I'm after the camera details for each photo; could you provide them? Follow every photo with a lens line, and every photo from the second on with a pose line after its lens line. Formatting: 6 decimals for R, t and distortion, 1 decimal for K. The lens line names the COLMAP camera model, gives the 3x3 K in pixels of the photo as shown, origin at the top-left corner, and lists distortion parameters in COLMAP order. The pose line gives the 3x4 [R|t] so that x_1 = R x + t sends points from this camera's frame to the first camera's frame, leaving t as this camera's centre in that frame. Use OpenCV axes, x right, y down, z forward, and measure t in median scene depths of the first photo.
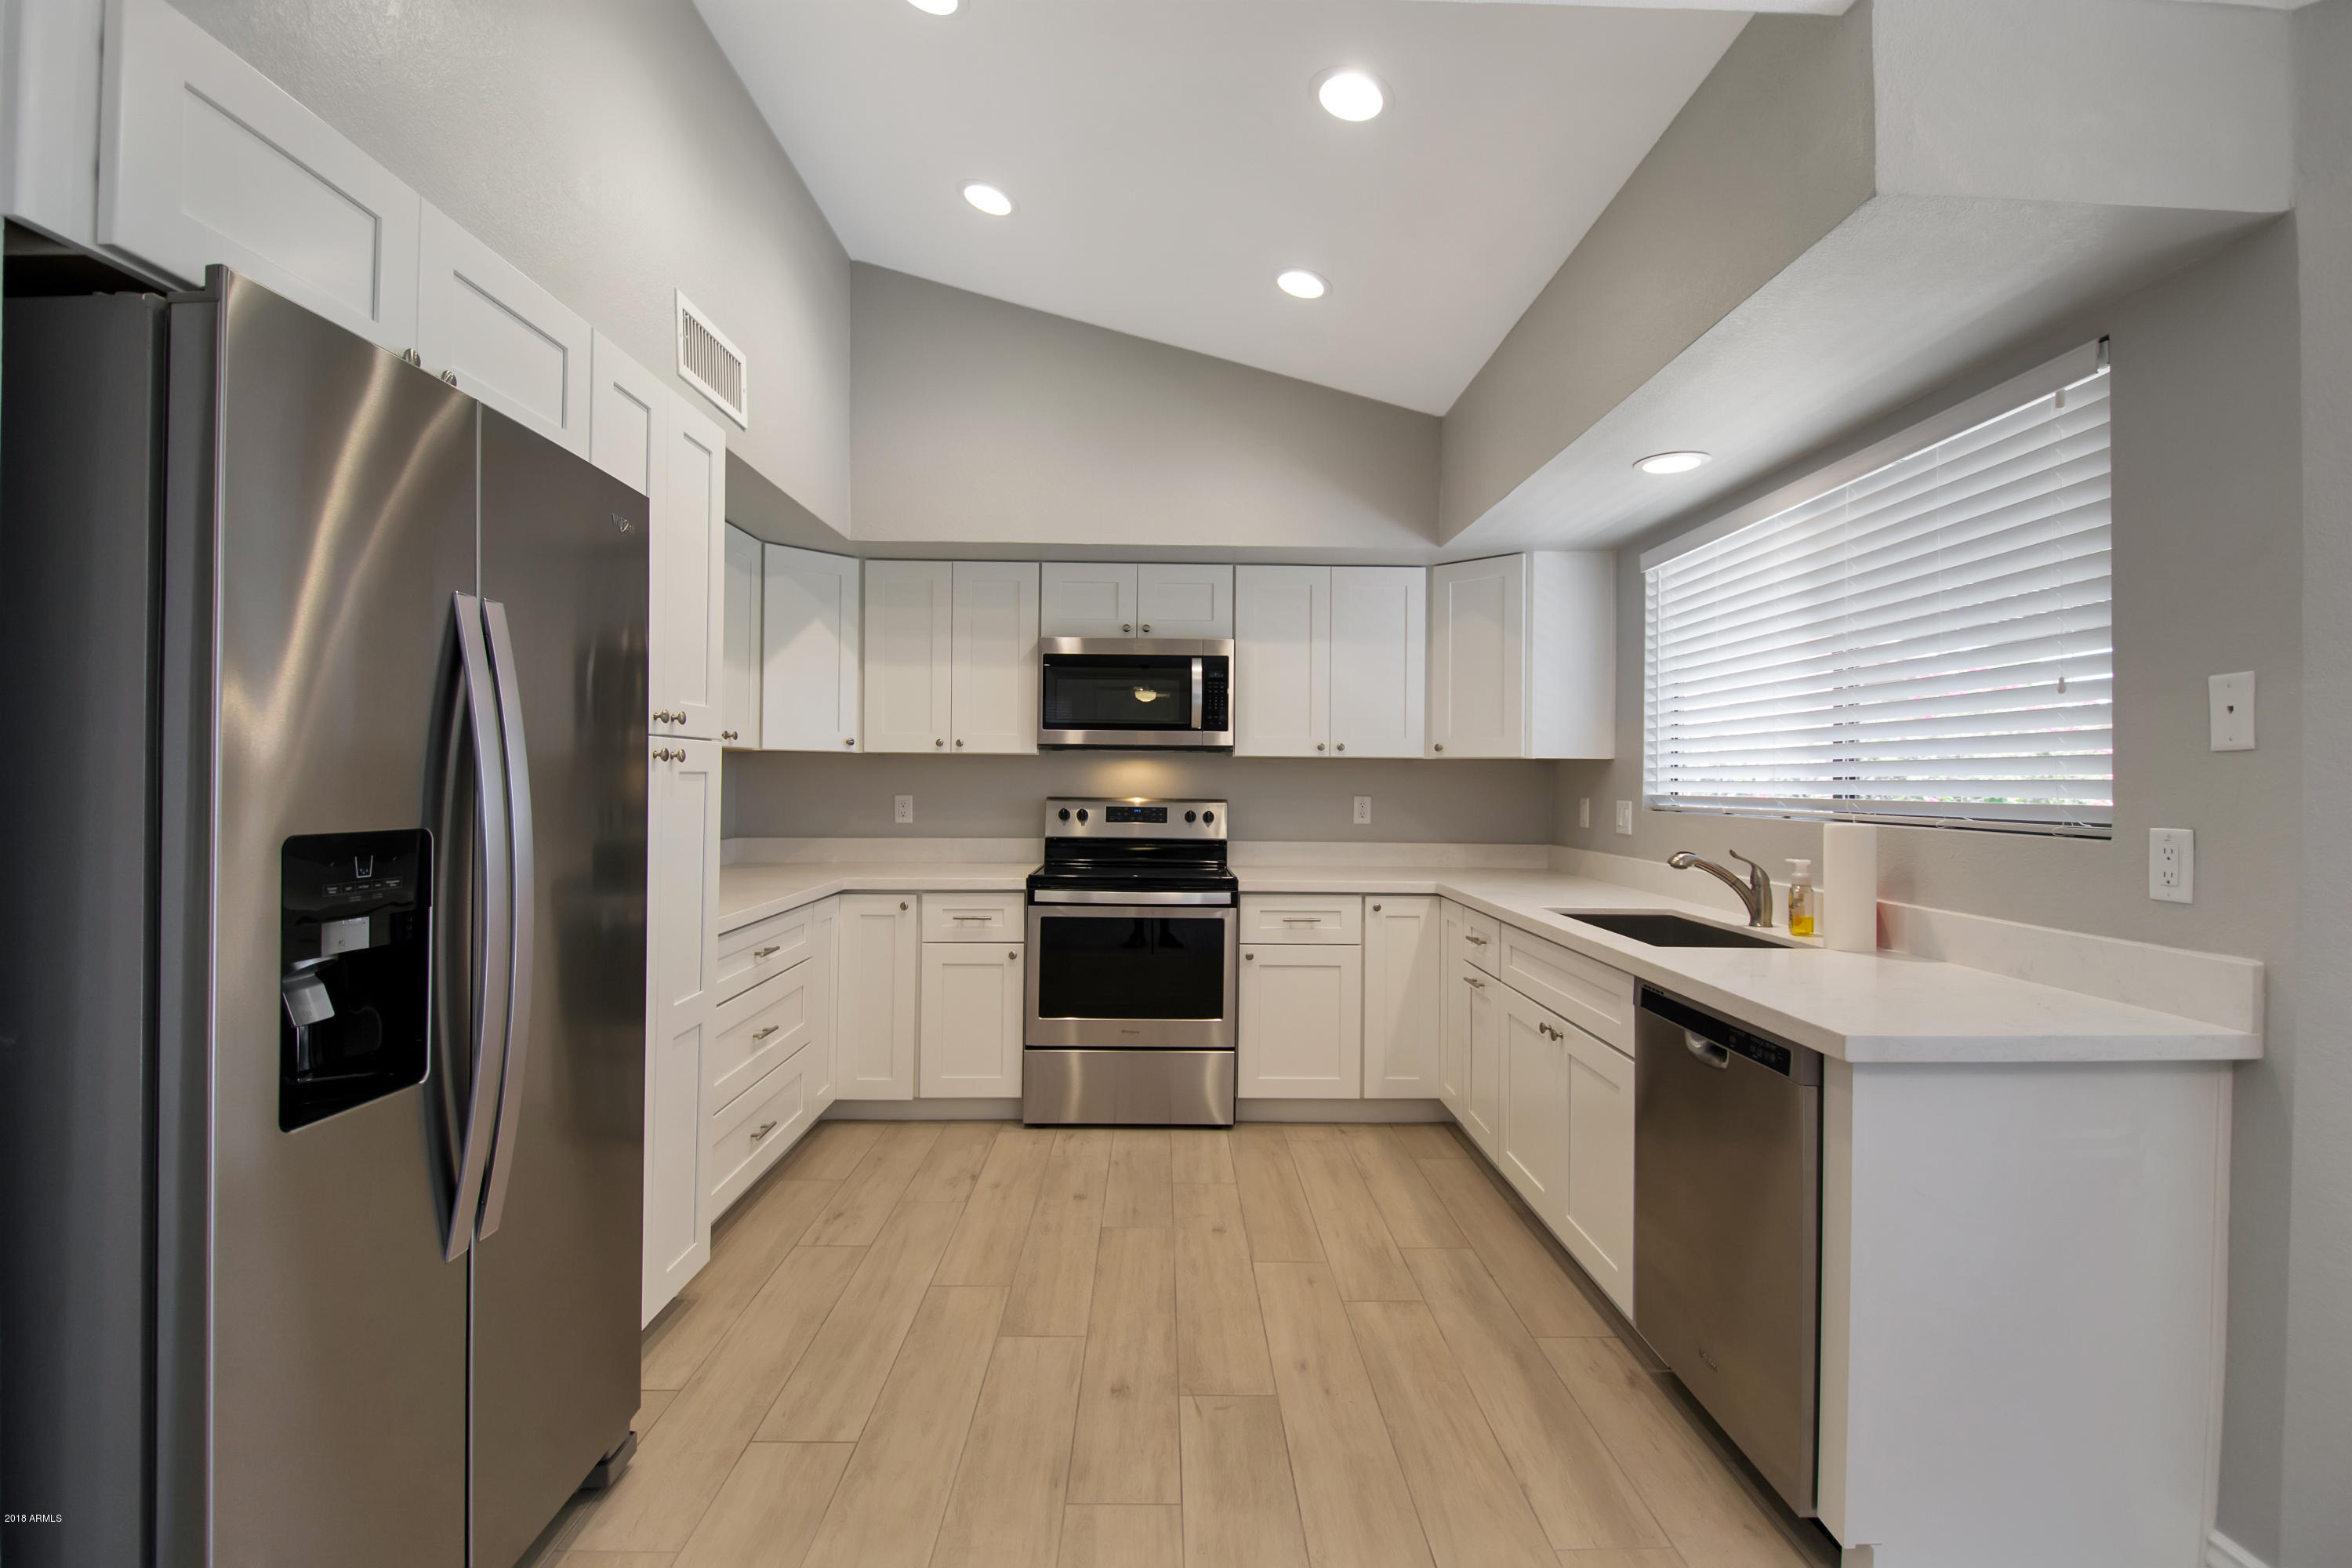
lens RADIAL K [[1051.6, 0, 1181.5], [0, 1051.6, 769.6], [0, 0, 1]] dist [-0.020636, -0.000550]
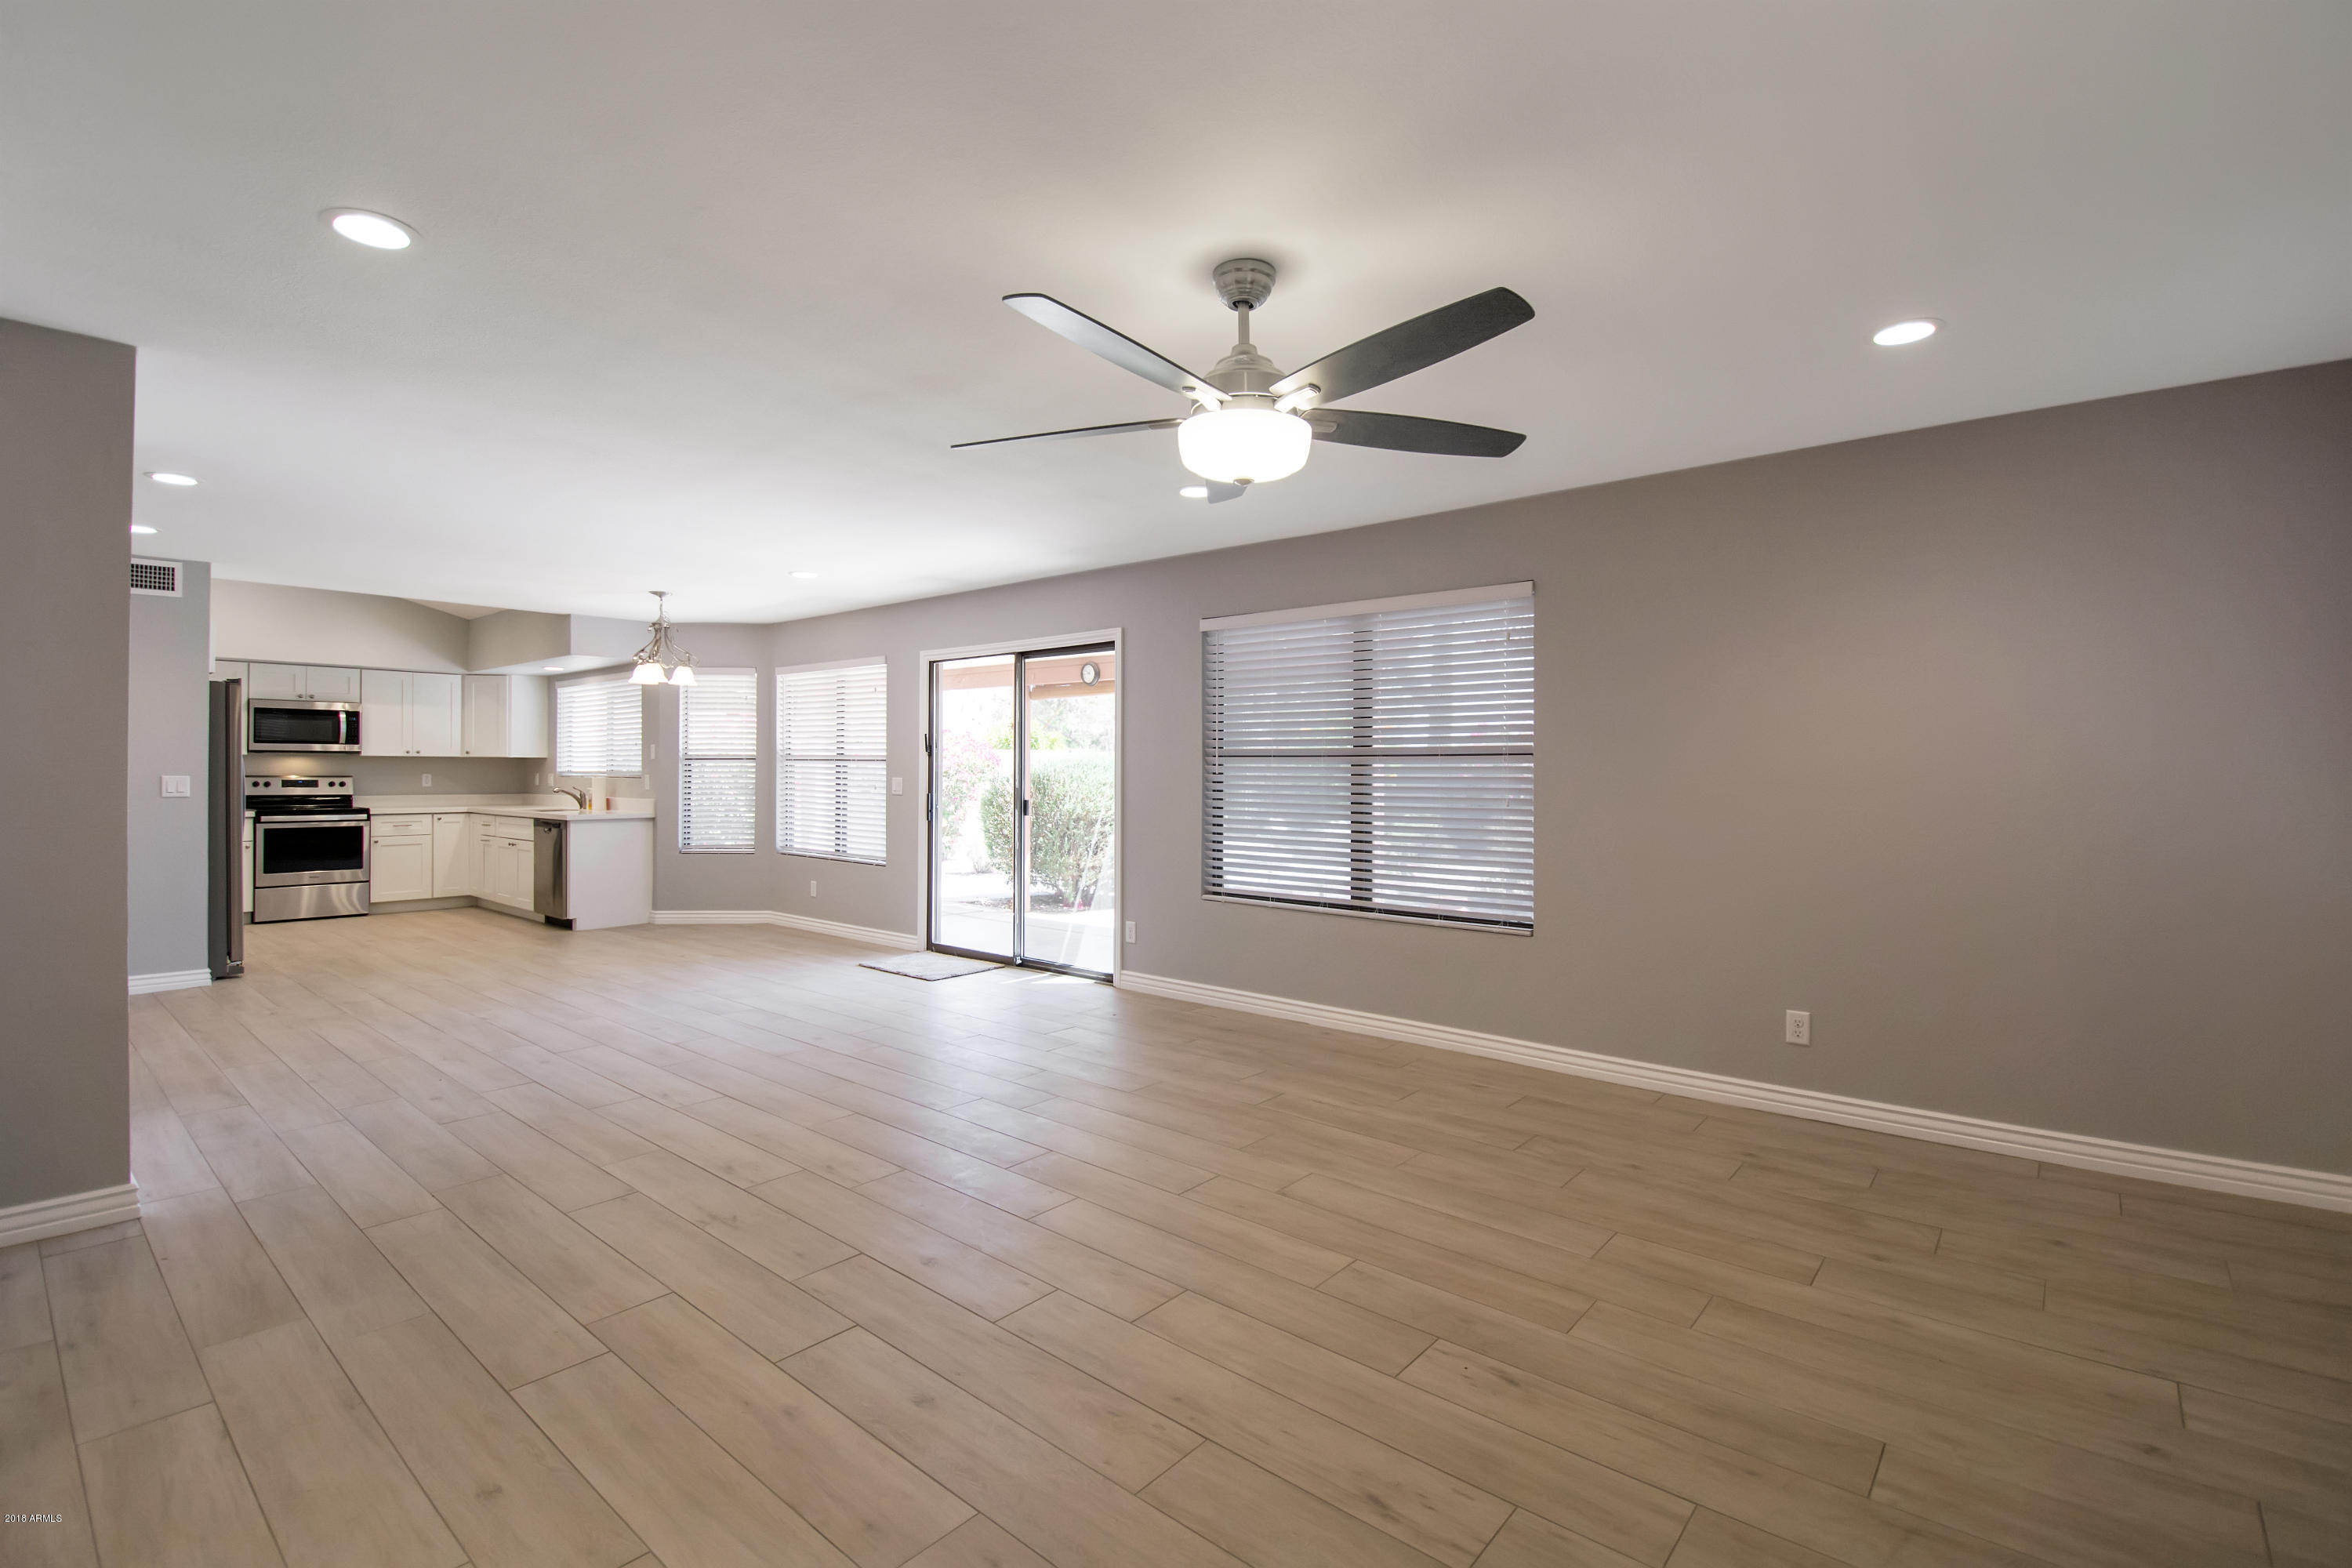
lens RADIAL K [[1051.6, 0, 1183.3], [0, 1051.6, 761.7], [0, 0, 1]] dist [-0.020636, -0.000550]
pose [[0.650419, -0.002379, 0.759572, -0.498293], [-0.003310, 0.999977, 0.005966, -0.019704], [-0.759569, -0.006394, 0.650396, -1.784959]]
